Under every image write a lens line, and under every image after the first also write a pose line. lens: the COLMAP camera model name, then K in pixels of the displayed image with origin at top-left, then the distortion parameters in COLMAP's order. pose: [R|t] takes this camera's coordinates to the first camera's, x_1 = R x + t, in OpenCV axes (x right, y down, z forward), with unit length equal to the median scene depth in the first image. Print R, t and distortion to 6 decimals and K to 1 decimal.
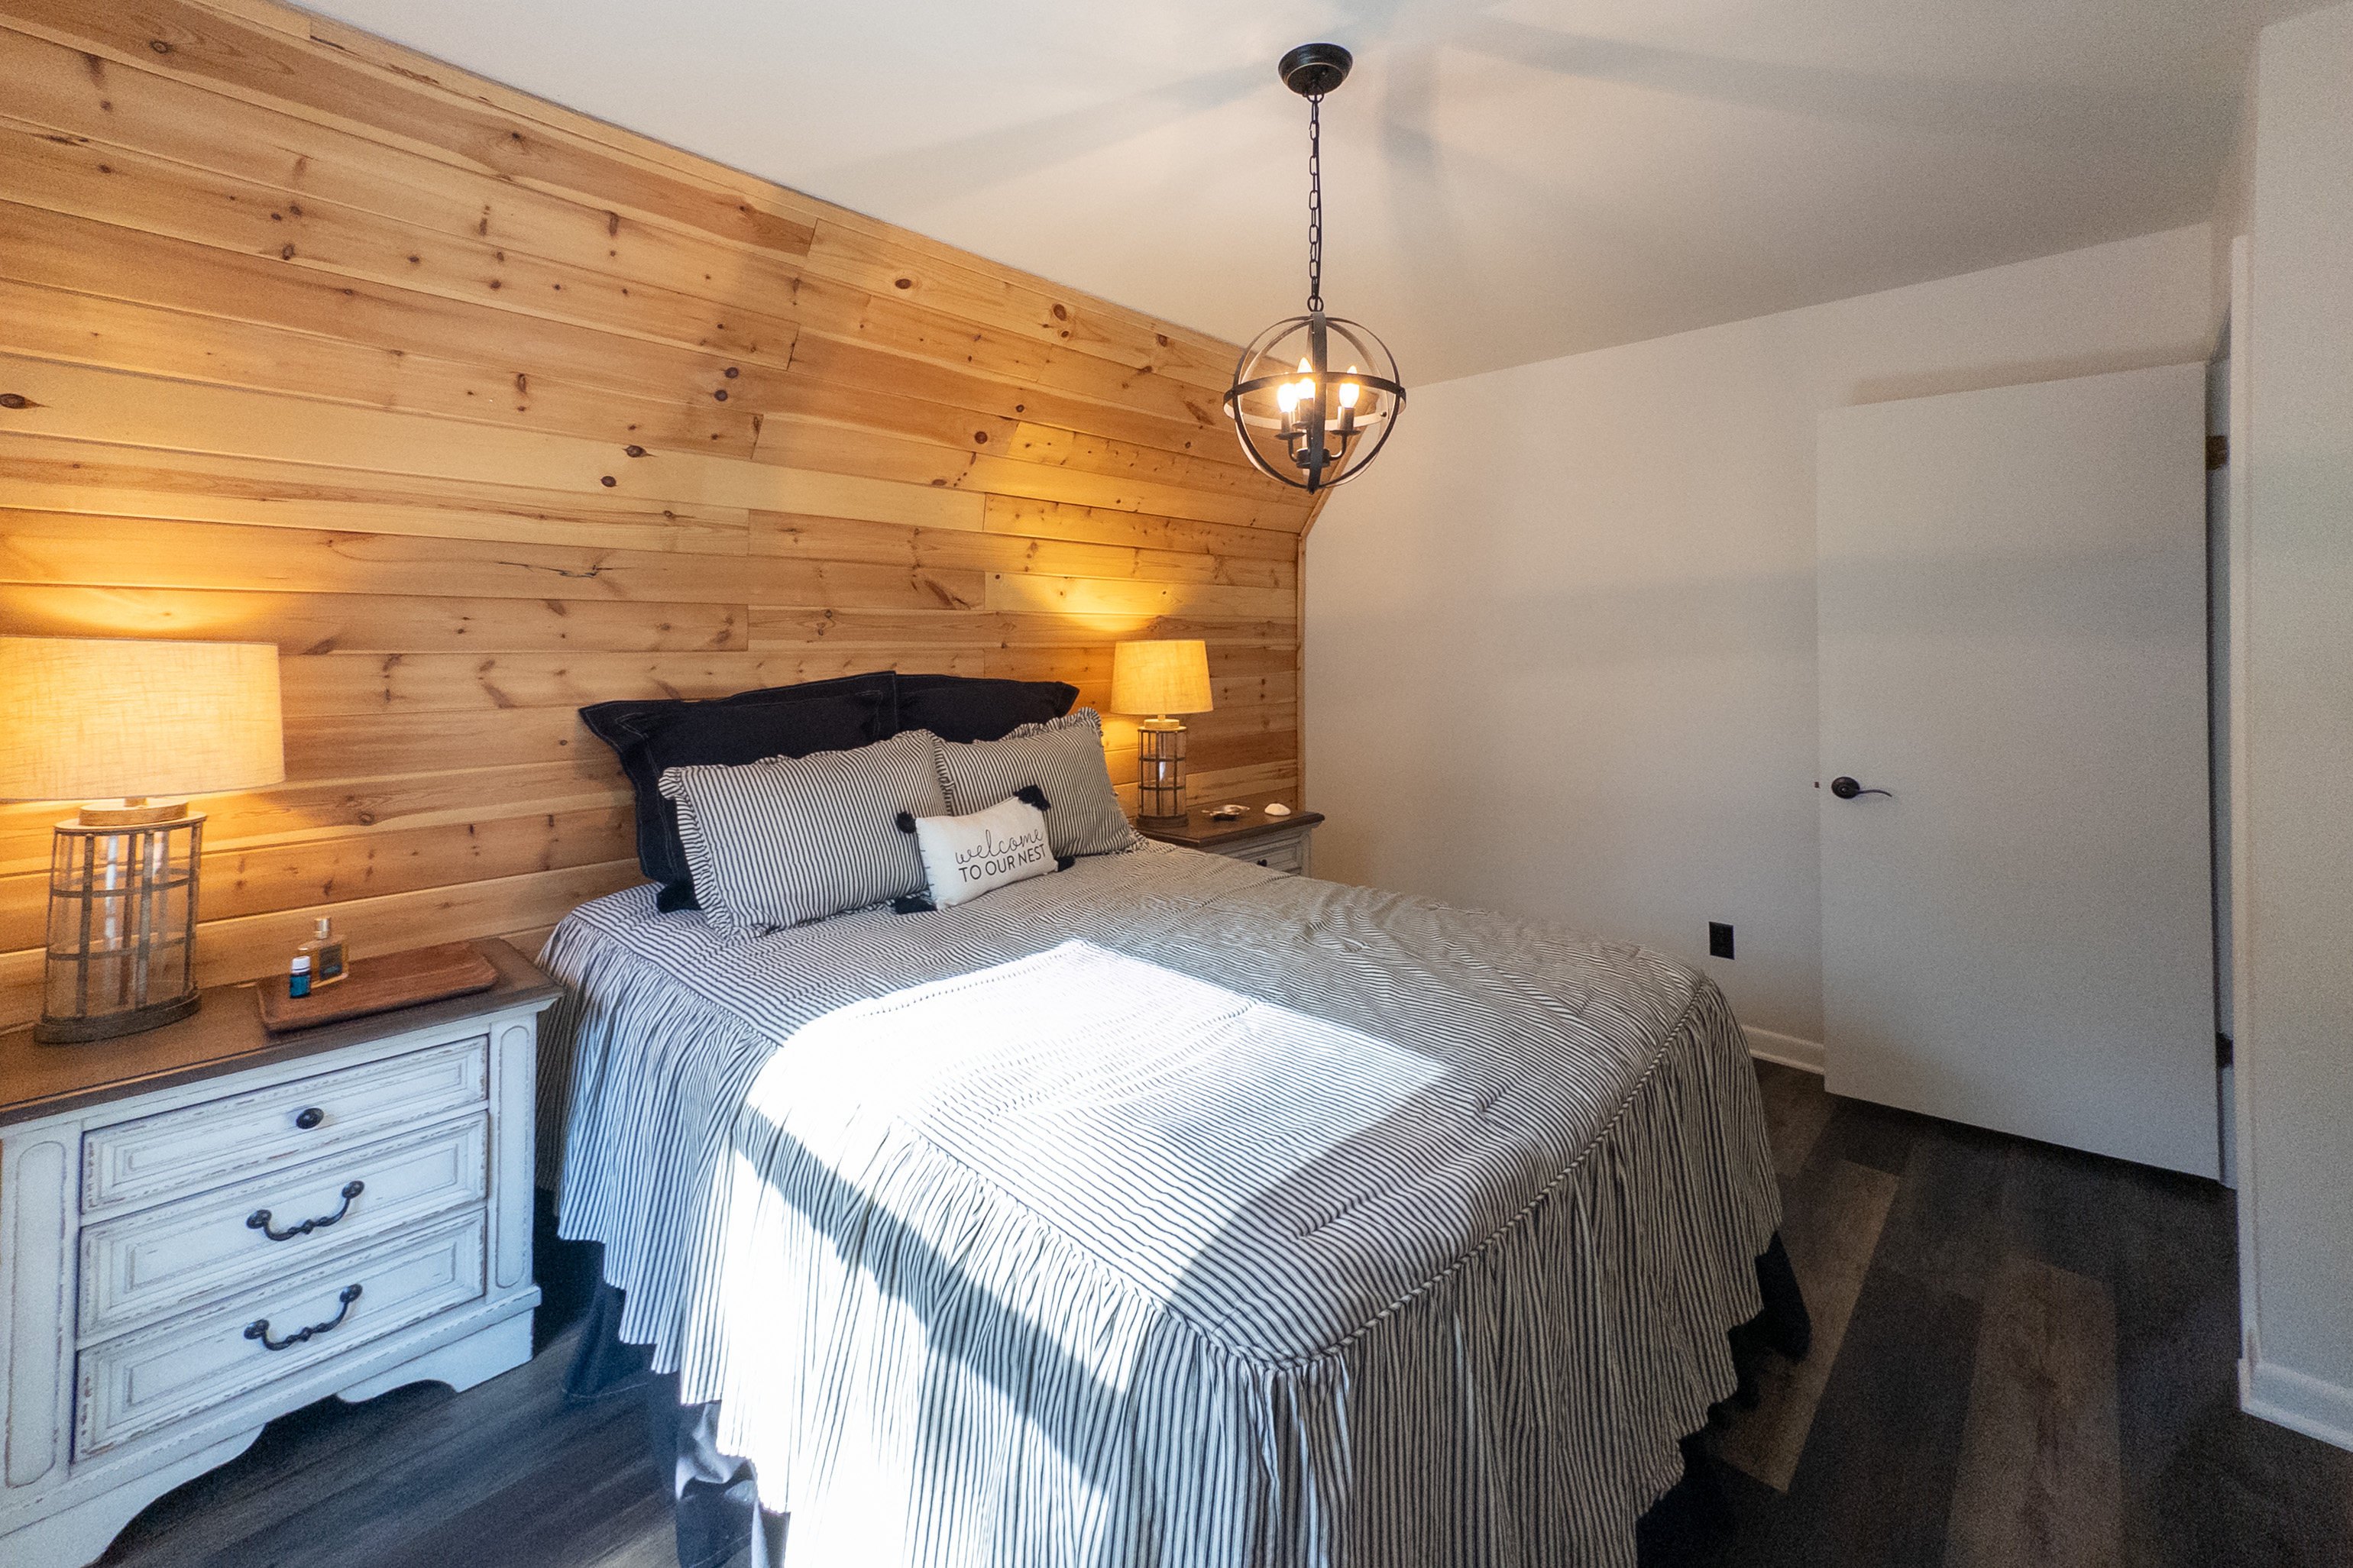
lens RADIAL K [[1000.5, 0, 1176.5], [0, 1000.5, 784.0], [0, 0, 1]] dist [0.001619, 0.001158]
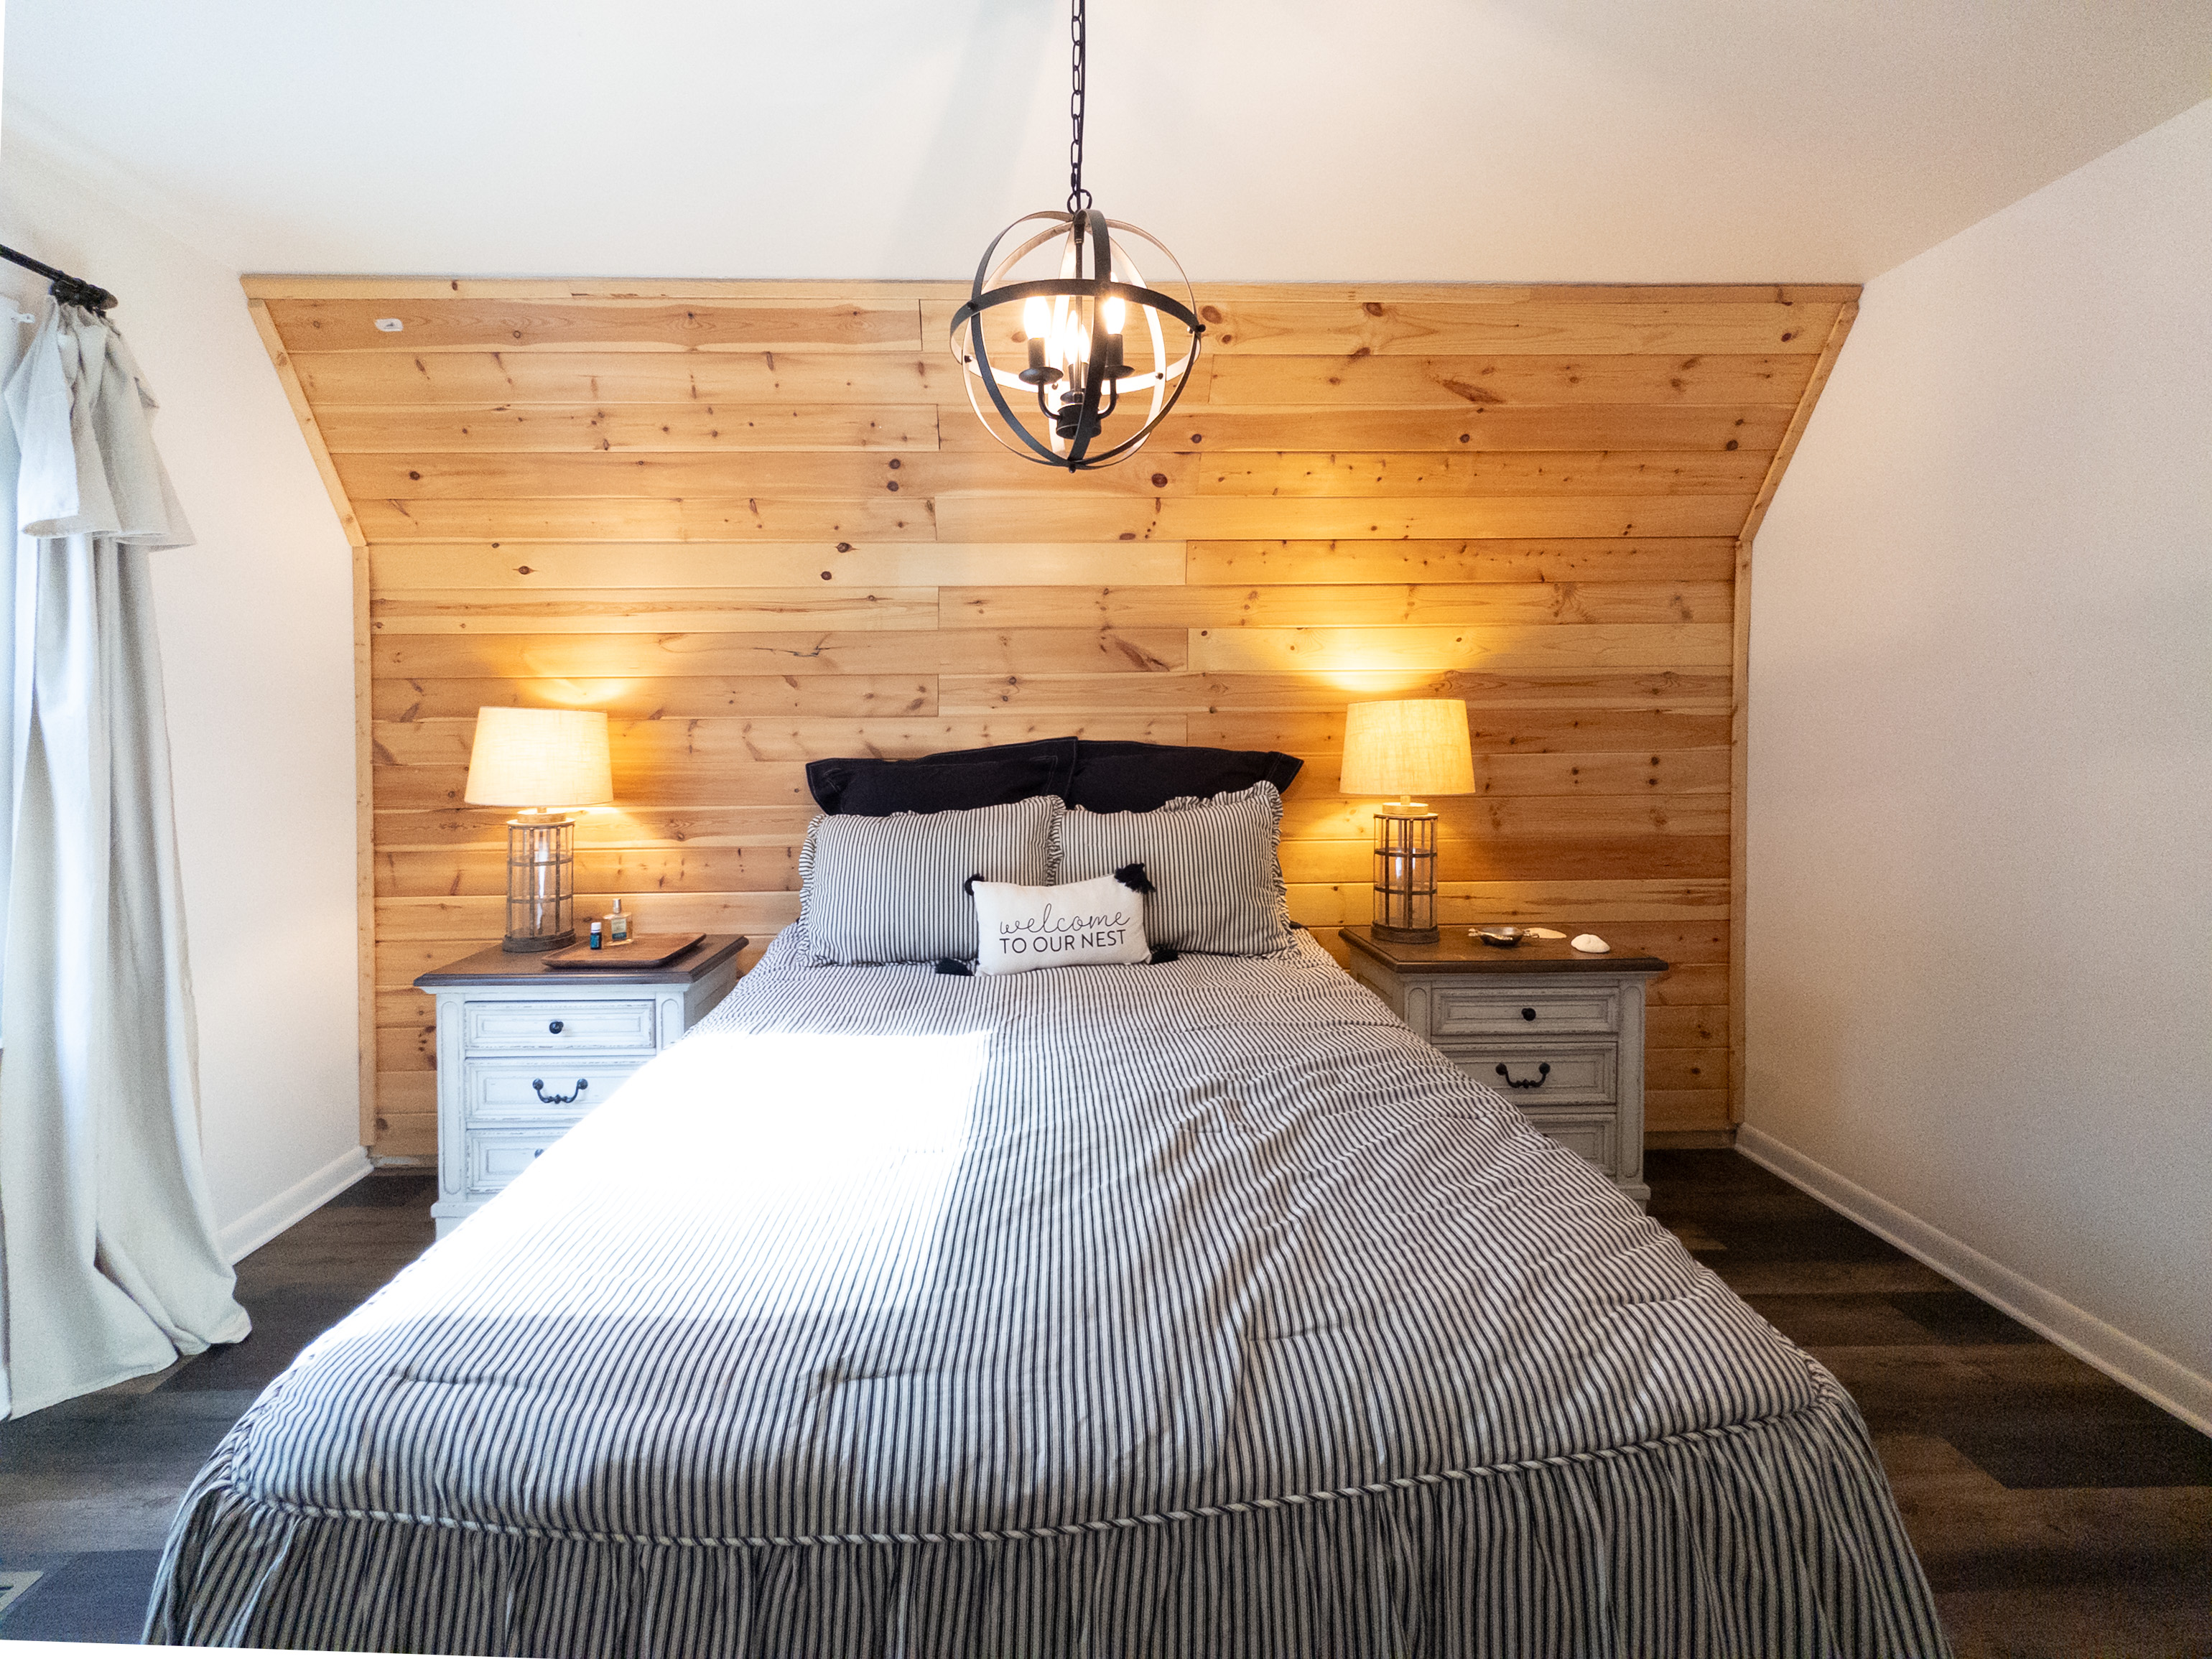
lens RADIAL K [[999.0, 0, 1103.4], [0, 999.0, 873.9], [0, 0, 1]] dist [-0.009483, -0.000052]
pose [[0.677450, 0.100863, -0.728621, 0.479446], [-0.097441, 0.994130, 0.047019, -0.028258], [0.729086, 0.039145, 0.683302, 0.365138]]
